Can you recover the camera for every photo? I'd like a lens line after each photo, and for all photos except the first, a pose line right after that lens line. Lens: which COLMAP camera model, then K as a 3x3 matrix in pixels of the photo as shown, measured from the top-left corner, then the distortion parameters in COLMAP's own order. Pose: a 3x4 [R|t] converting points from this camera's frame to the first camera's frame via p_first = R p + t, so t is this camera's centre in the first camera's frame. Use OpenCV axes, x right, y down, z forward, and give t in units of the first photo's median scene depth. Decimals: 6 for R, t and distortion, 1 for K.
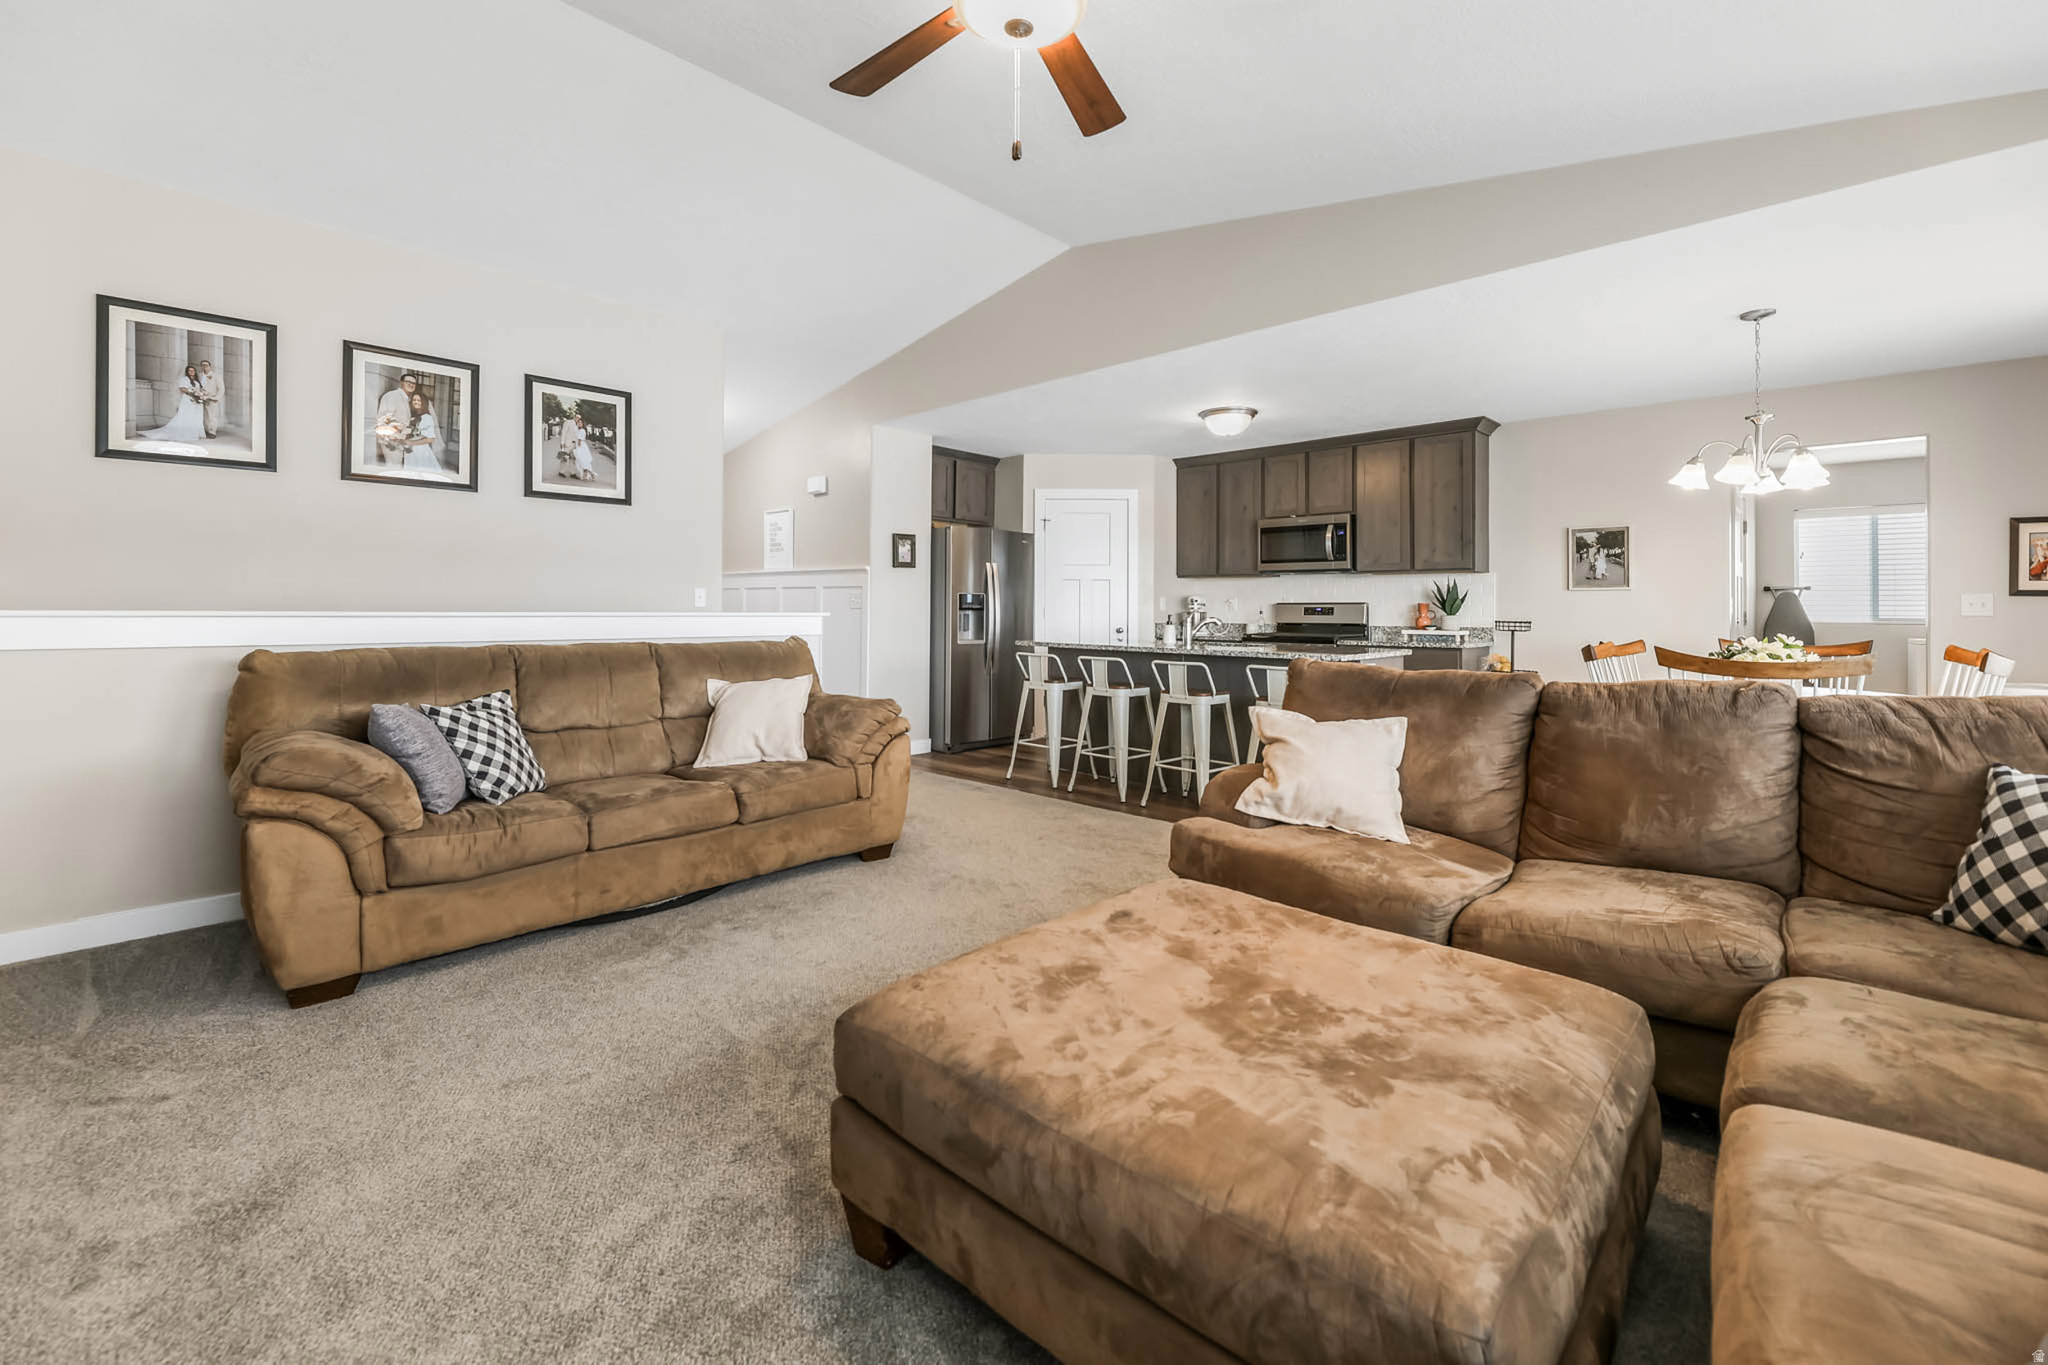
lens RADIAL K [[832.4, 0, 1012.1], [0, 832.4, 598.7], [0, 0, 1]] dist [-0.007270, -0.000013]
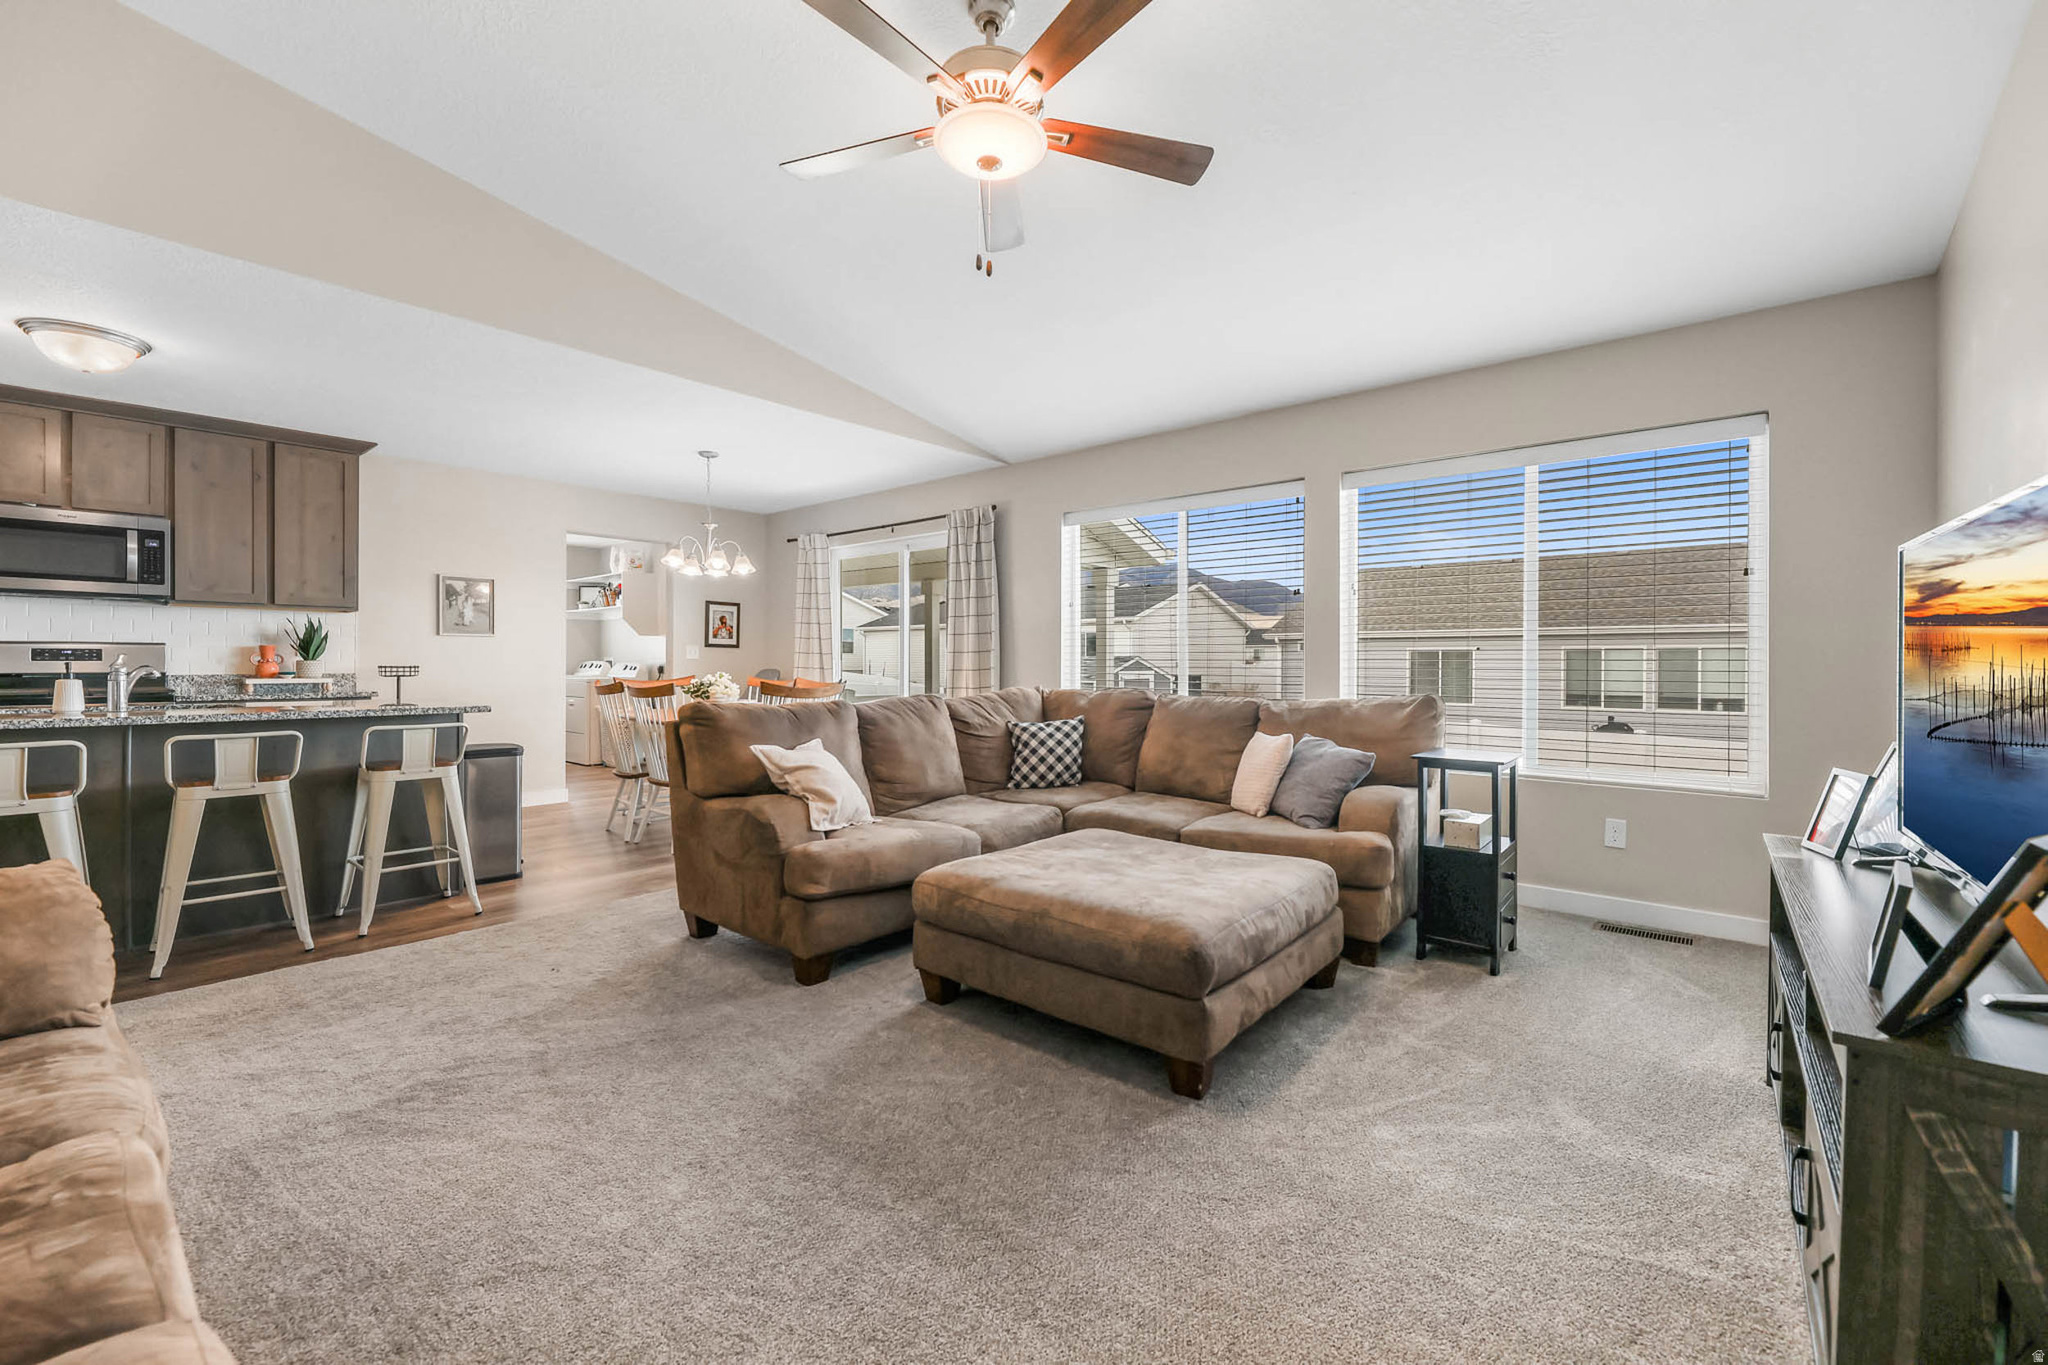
lens RADIAL K [[832.4, 0, 1023.8], [0, 832.4, 665.8], [0, 0, 1]] dist [-0.007270, -0.000013]
pose [[-0.065497, -0.010753, 0.997795, -0.369533], [-0.017033, 0.999808, 0.009656, 0.004806], [-0.997707, -0.016363, -0.065668, 0.322484]]
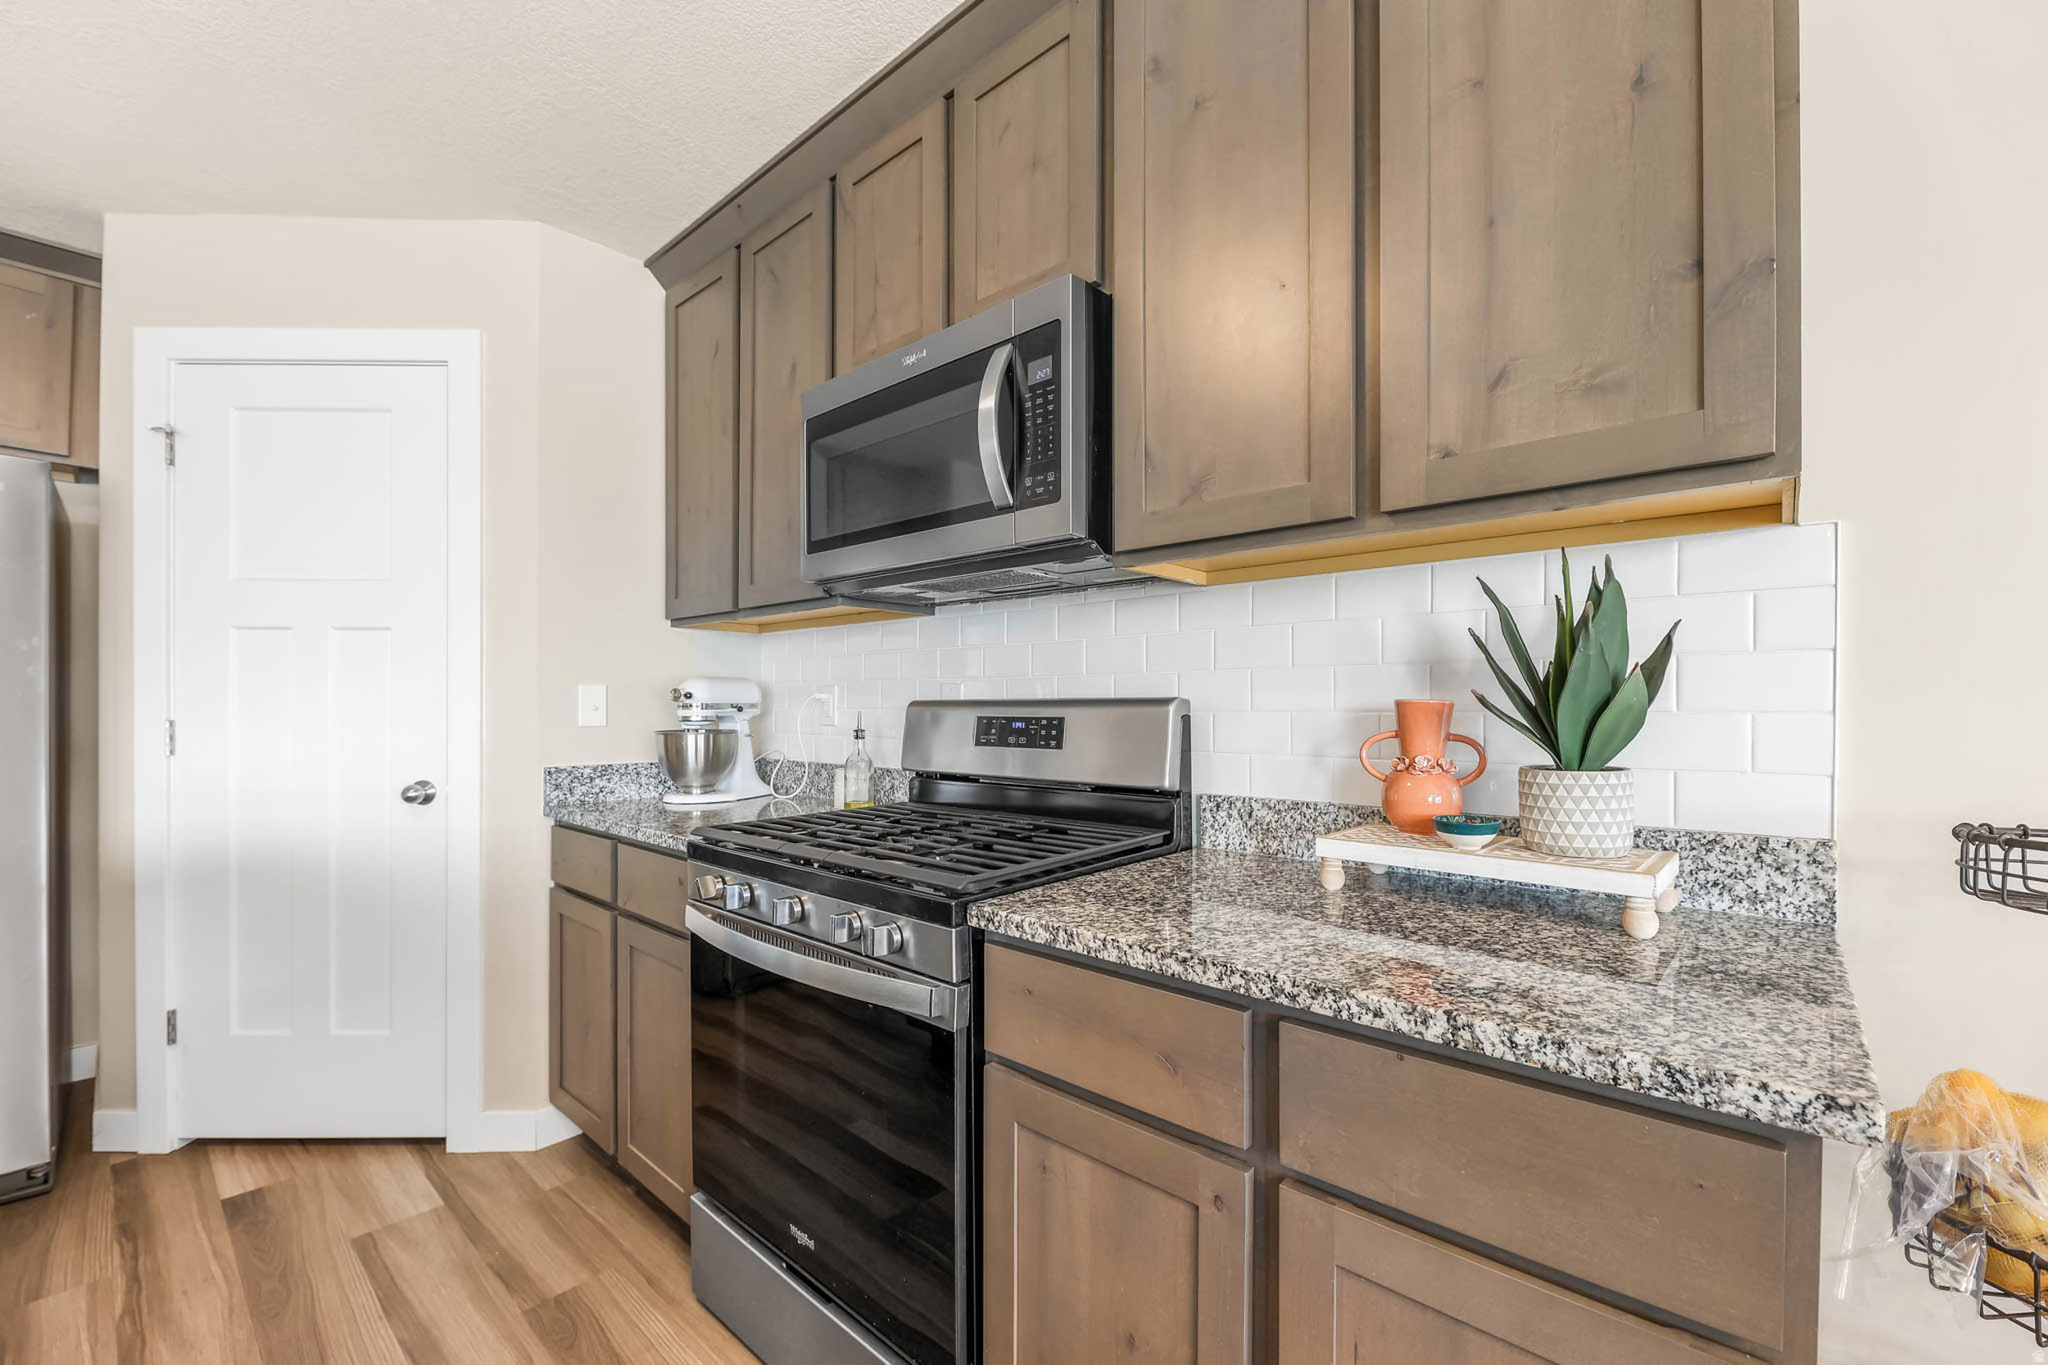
lens RADIAL K [[832.4, 0, 1014.1], [0, 832.4, 708.3], [0, 0, 1]] dist [-0.007270, -0.000013]
pose [[0.999076, -0.007099, 0.042389, 0.397588], [0.006343, 0.999819, 0.017928, 0.002913], [-0.042509, -0.017642, 0.998940, 0.823629]]
